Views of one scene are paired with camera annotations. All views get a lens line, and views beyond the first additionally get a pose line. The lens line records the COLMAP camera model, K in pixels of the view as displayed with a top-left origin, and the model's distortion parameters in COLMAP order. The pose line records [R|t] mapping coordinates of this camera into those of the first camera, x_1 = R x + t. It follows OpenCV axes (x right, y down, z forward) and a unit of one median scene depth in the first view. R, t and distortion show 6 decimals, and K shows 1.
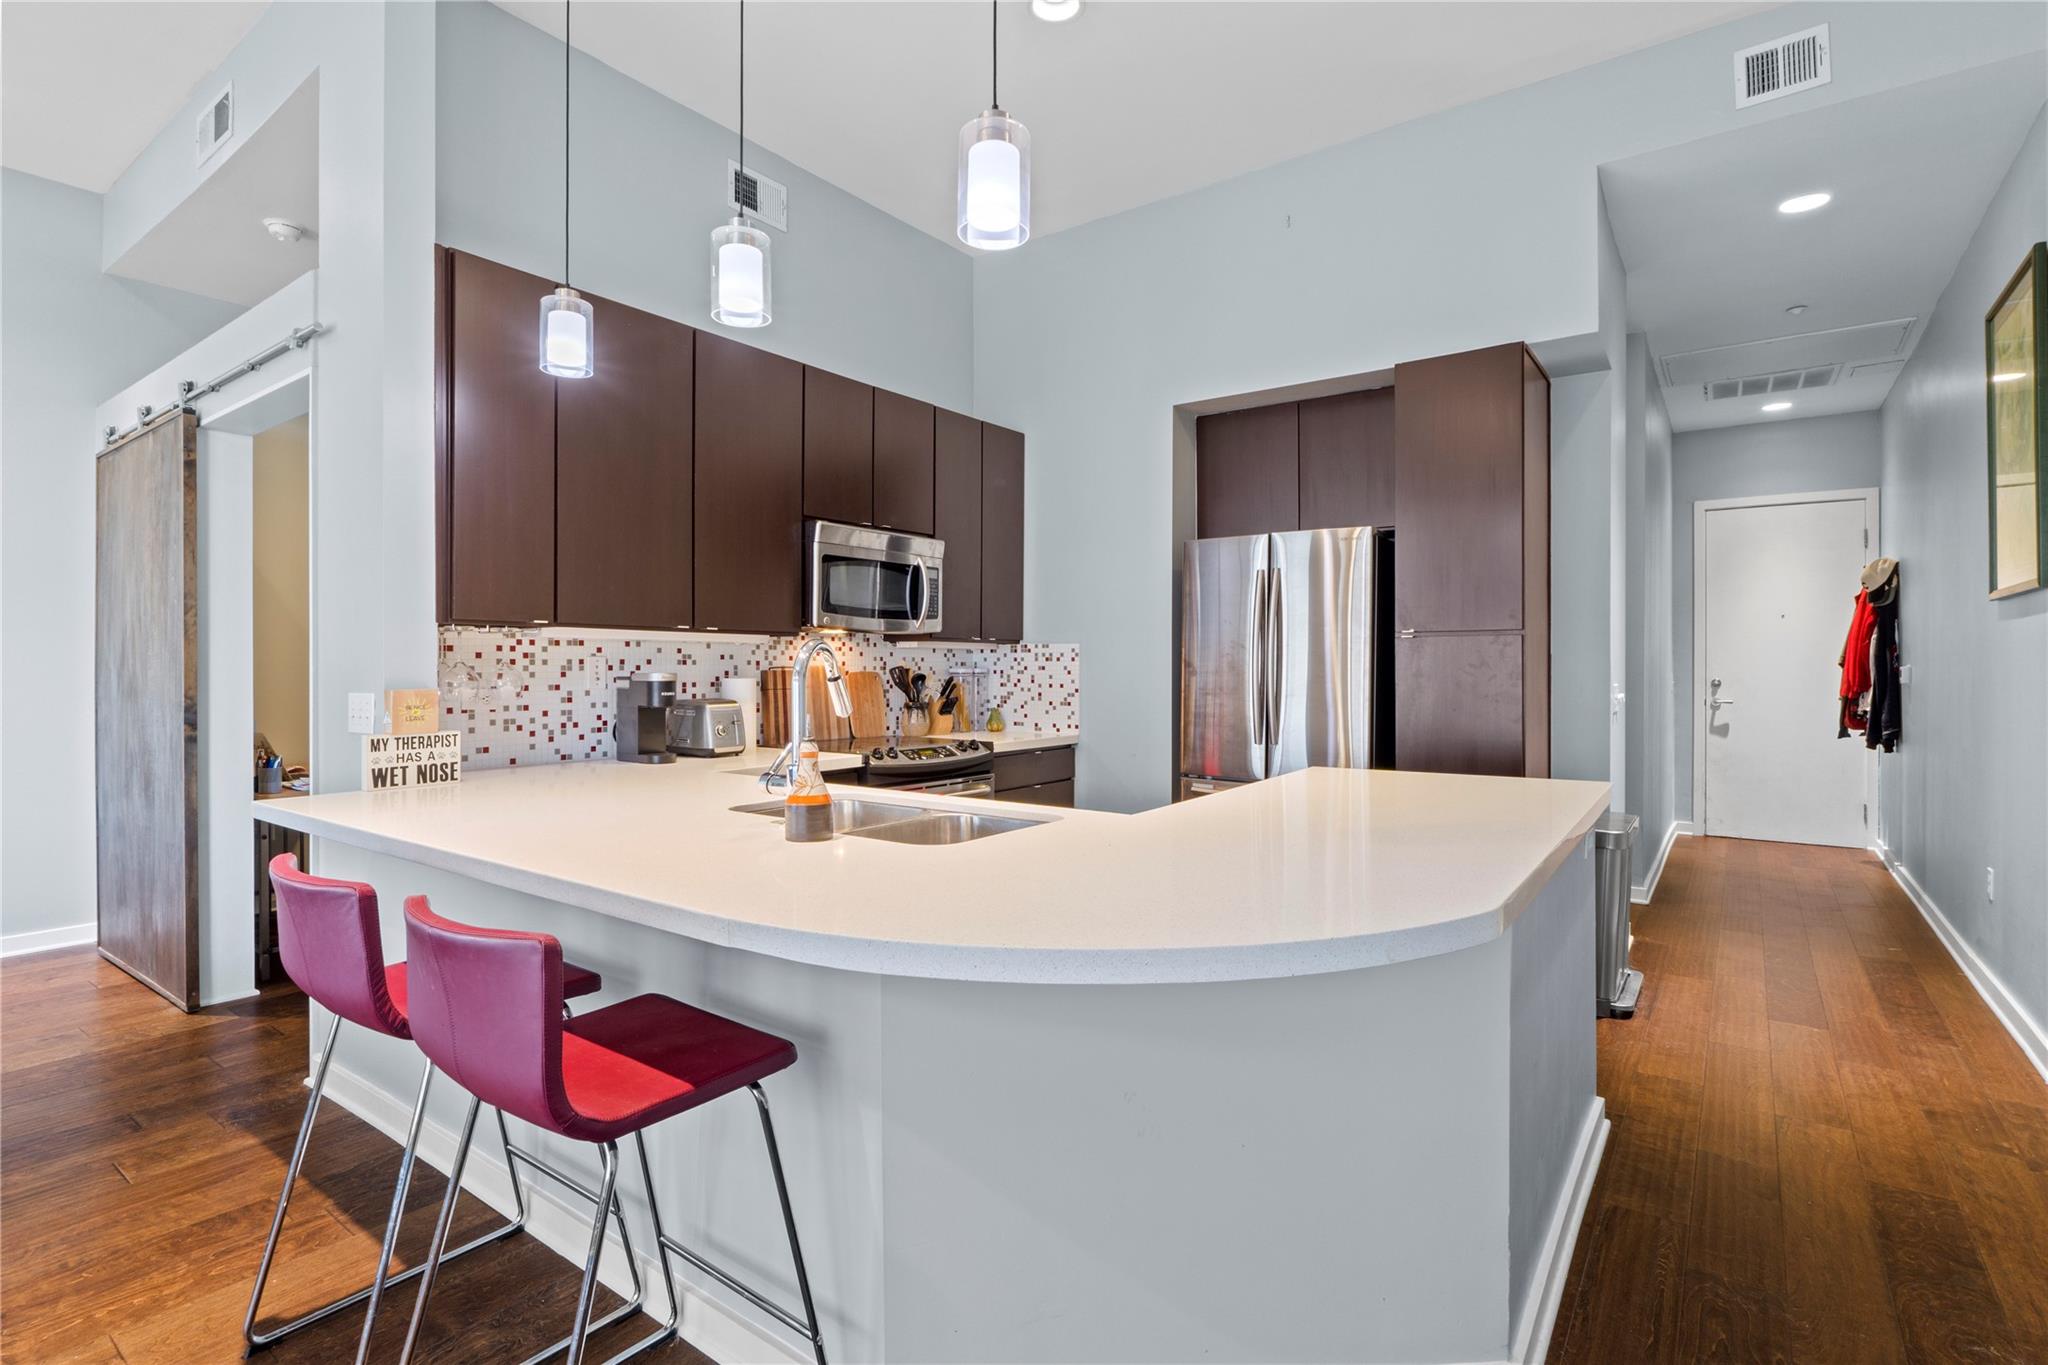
lens RADIAL K [[985.3, 0, 1022.9], [0, 985.3, 667.9], [0, 0, 1]] dist [-0.005146, -0.000316]
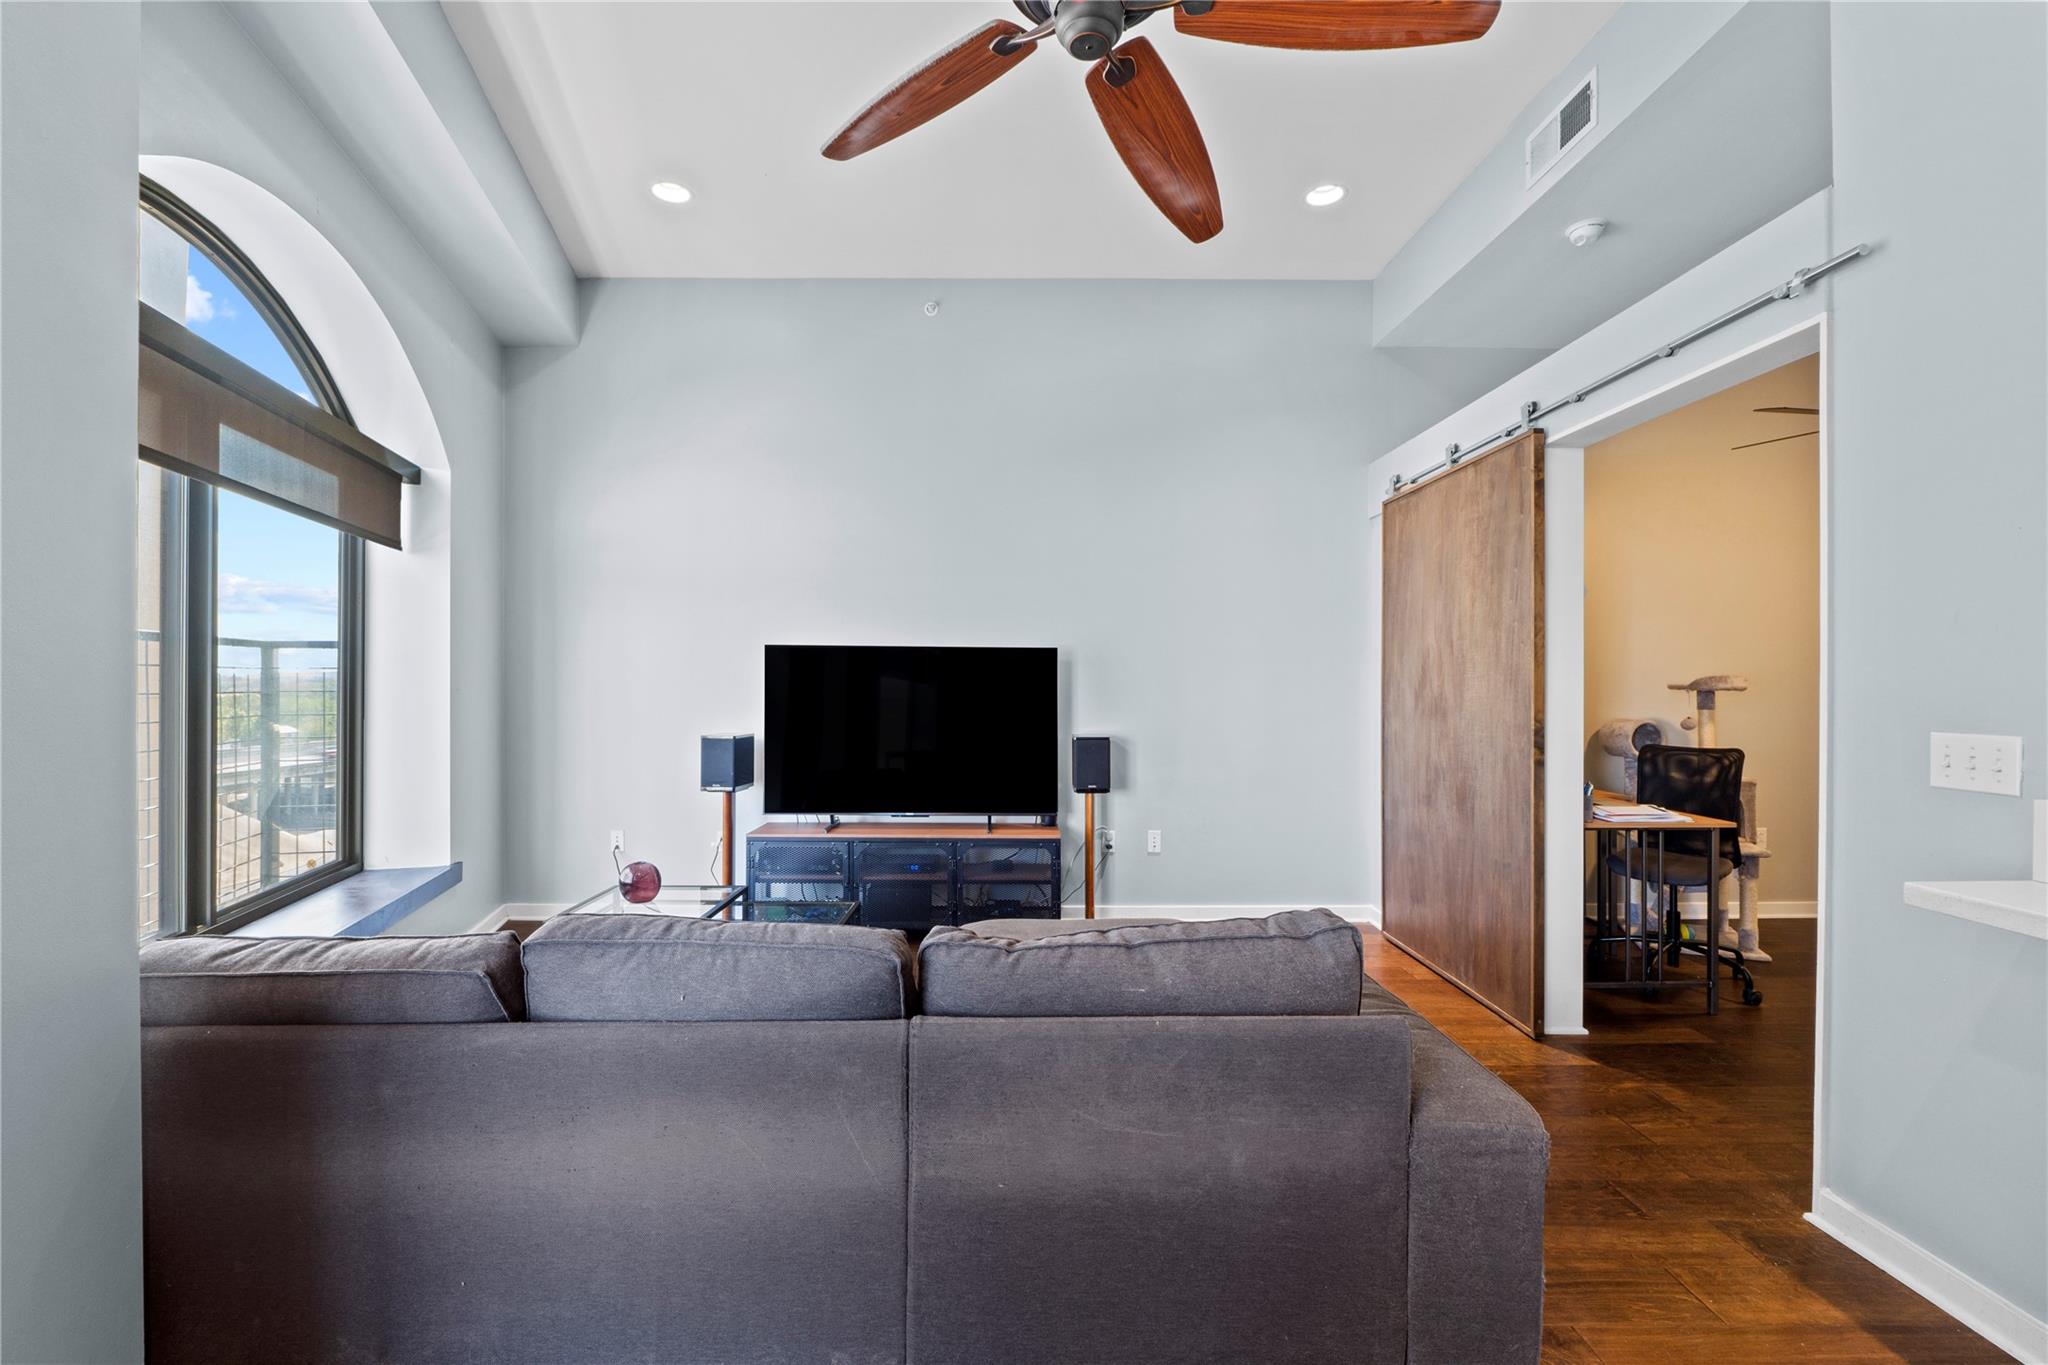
lens RADIAL K [[872.3, 0, 1020.0], [0, 872.3, 681.7], [0, 0, 1]] dist [-0.005954, -0.000216]
pose [[0.597466, 0.002547, -0.801890, -0.435715], [-0.002895, 0.999995, 0.001020, -0.008180], [0.801889, 0.001712, 0.597470, 0.056040]]
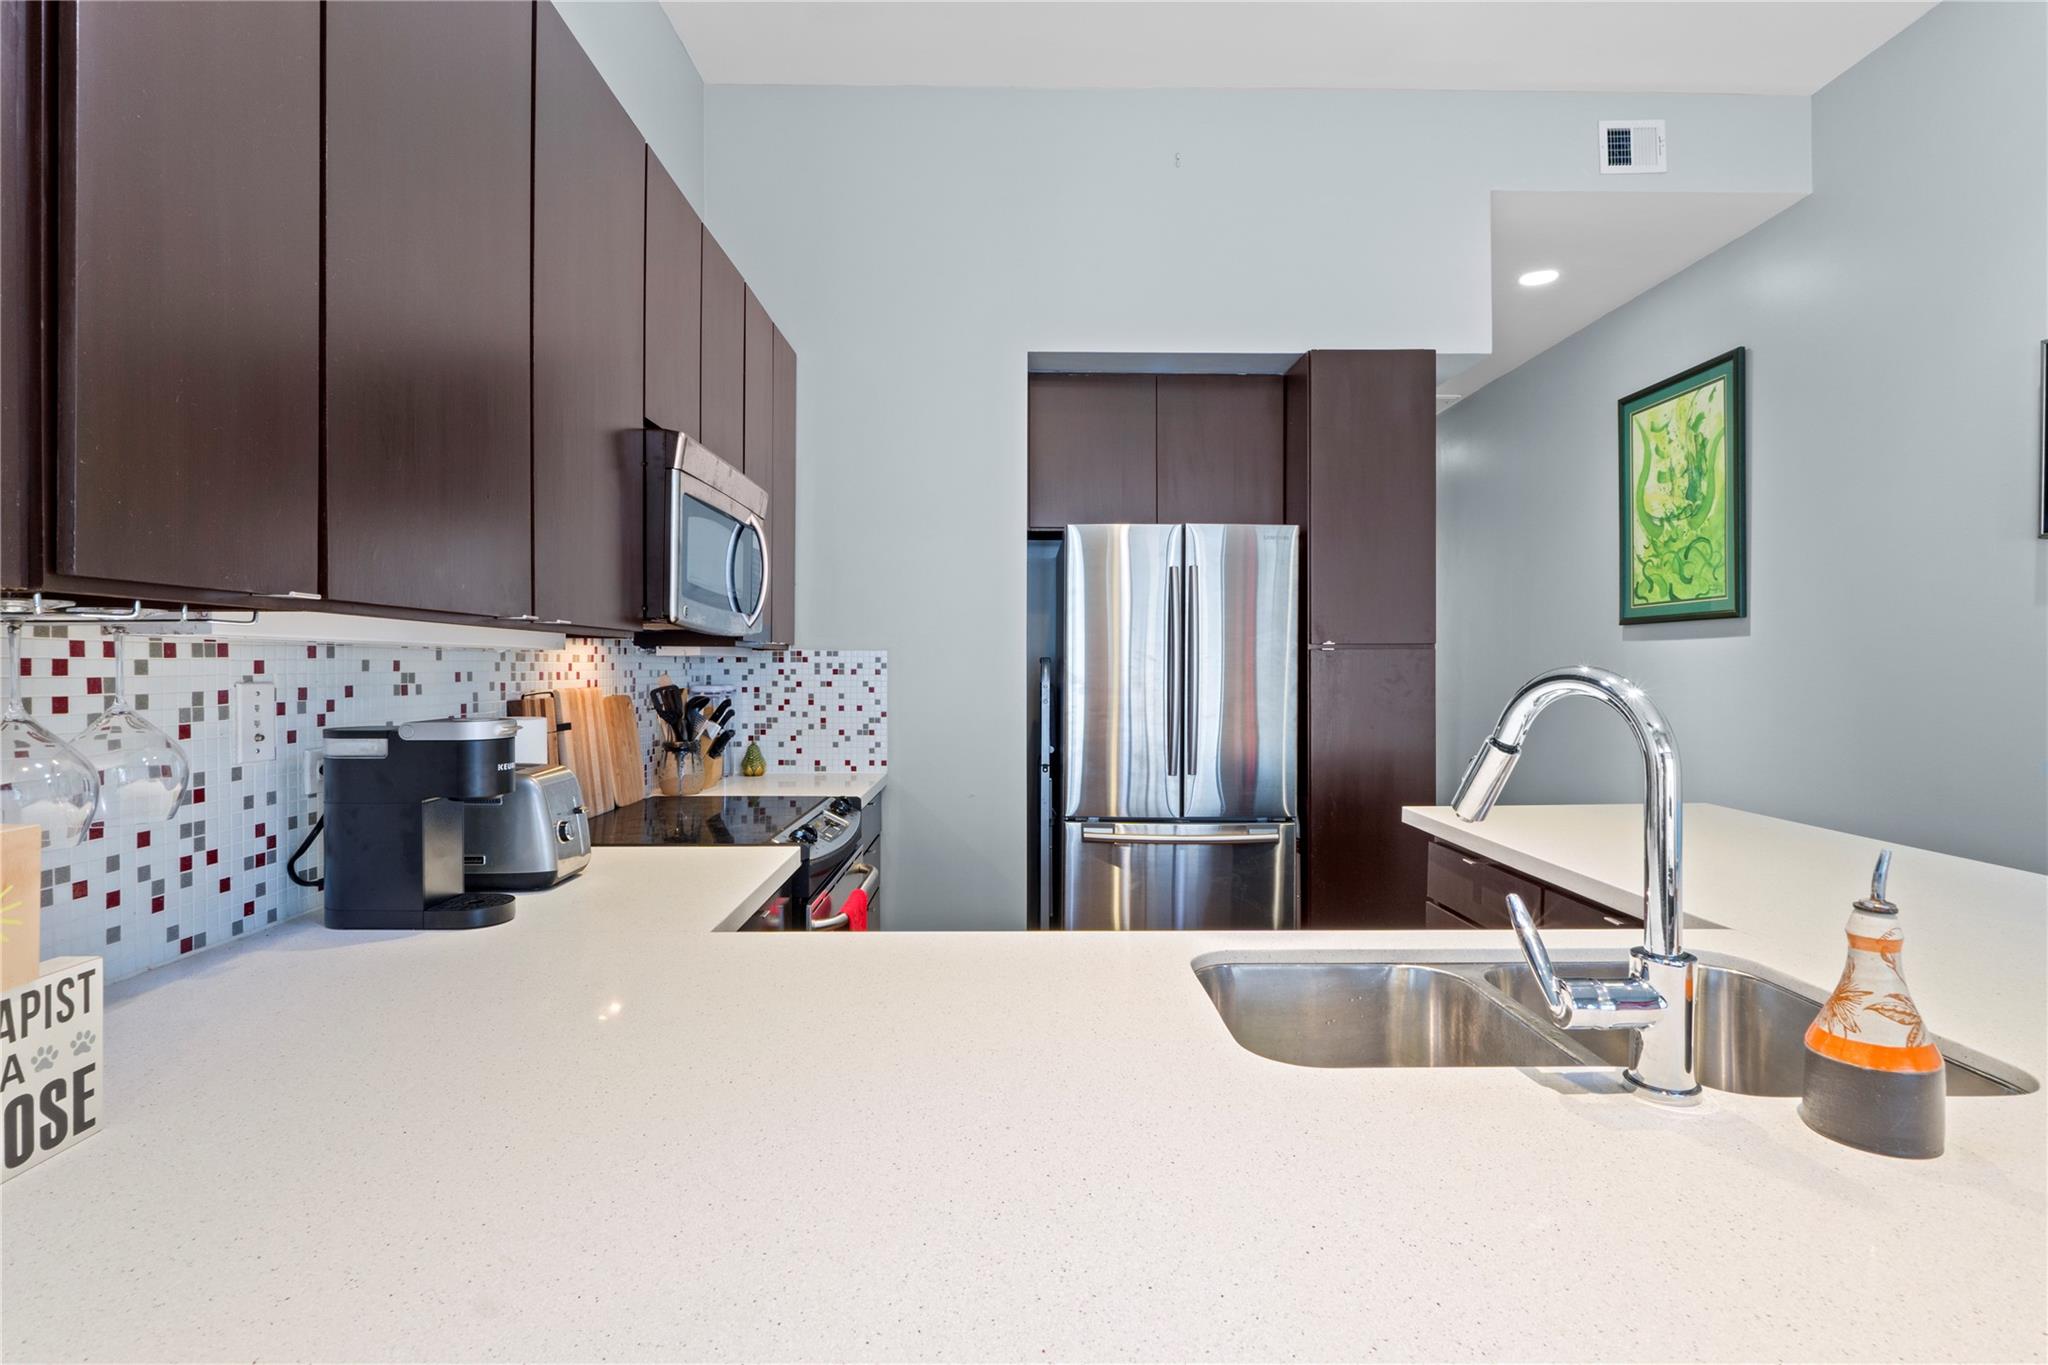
lens RADIAL K [[985.3, 0, 1023.0], [0, 985.3, 671.3], [0, 0, 1]] dist [-0.005146, -0.000316]
pose [[0.796928, -0.004542, 0.604058, -0.401665], [0.001423, 0.999983, 0.005642, -0.017304], [-0.604073, -0.003637, 0.796921, 0.453902]]
